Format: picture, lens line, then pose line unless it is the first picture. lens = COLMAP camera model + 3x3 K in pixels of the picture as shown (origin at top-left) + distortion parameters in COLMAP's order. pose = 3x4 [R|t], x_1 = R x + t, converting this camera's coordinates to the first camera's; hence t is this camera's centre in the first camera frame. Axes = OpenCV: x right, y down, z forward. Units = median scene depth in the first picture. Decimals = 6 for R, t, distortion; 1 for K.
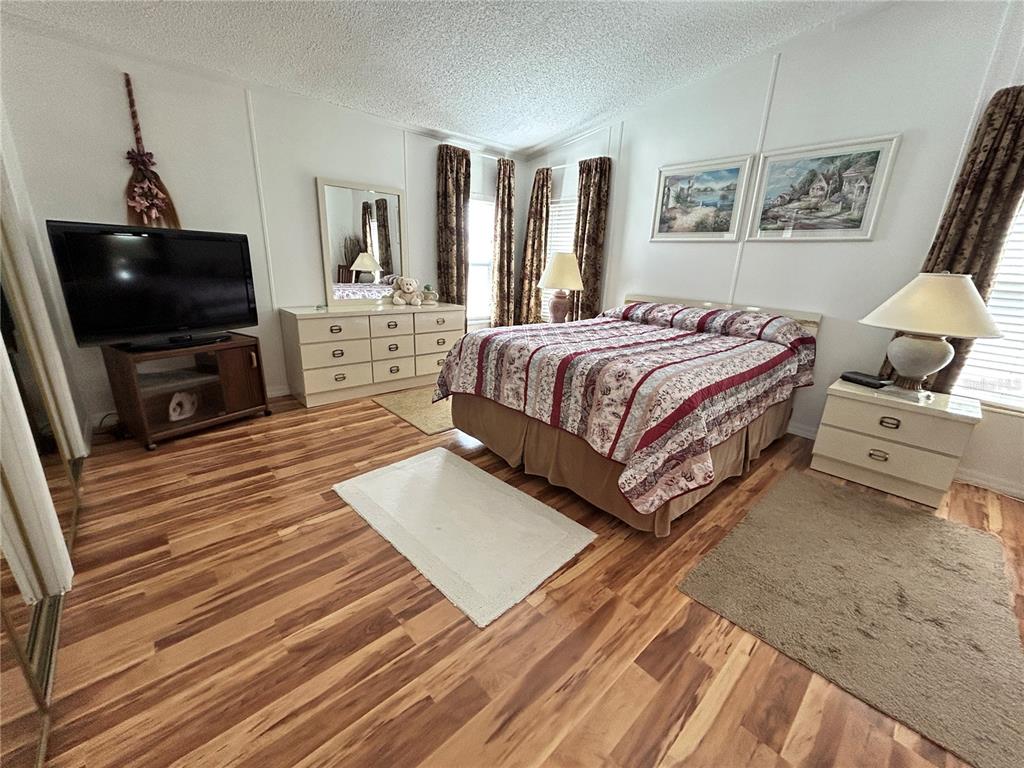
lens RADIAL K [[412.9, 0, 507.5], [0, 412.9, 383.5], [0, 0, 1]] dist [0.002386, 0.000822]
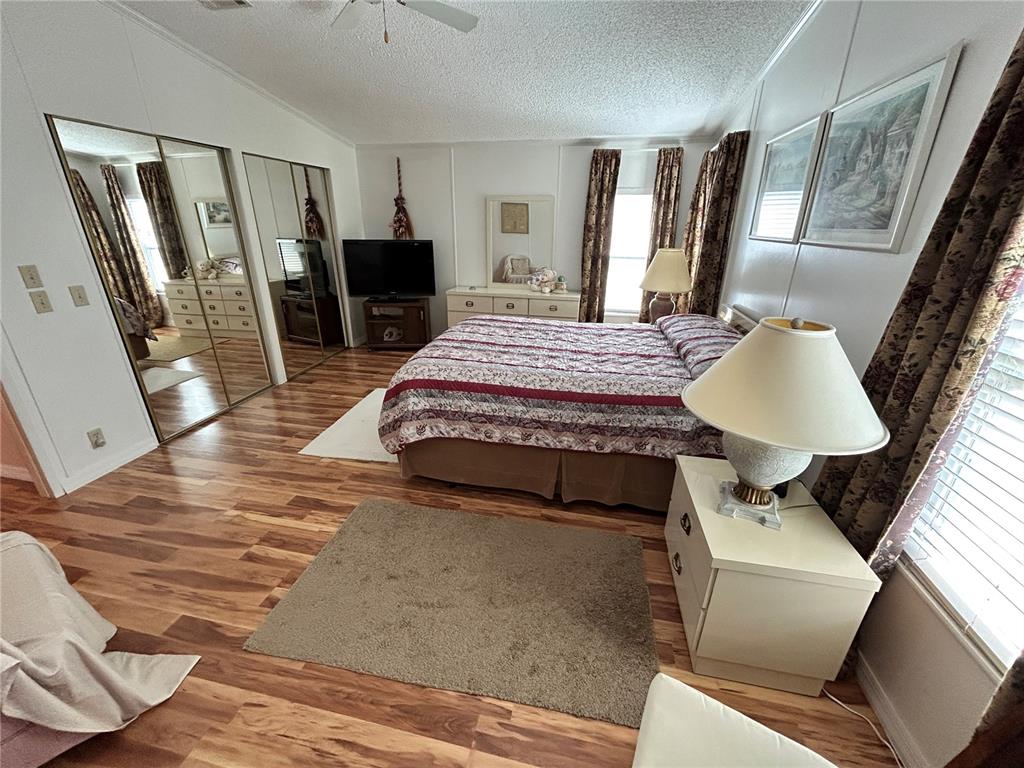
lens RADIAL K [[412.9, 0, 507.6], [0, 412.9, 383.5], [0, 0, 1]] dist [0.002386, 0.000822]
pose [[0.590587, 0.261967, -0.763269, 1.029766], [-0.223053, 0.961985, 0.157580, -0.145755], [0.775535, 0.077185, 0.626569, 0.260738]]
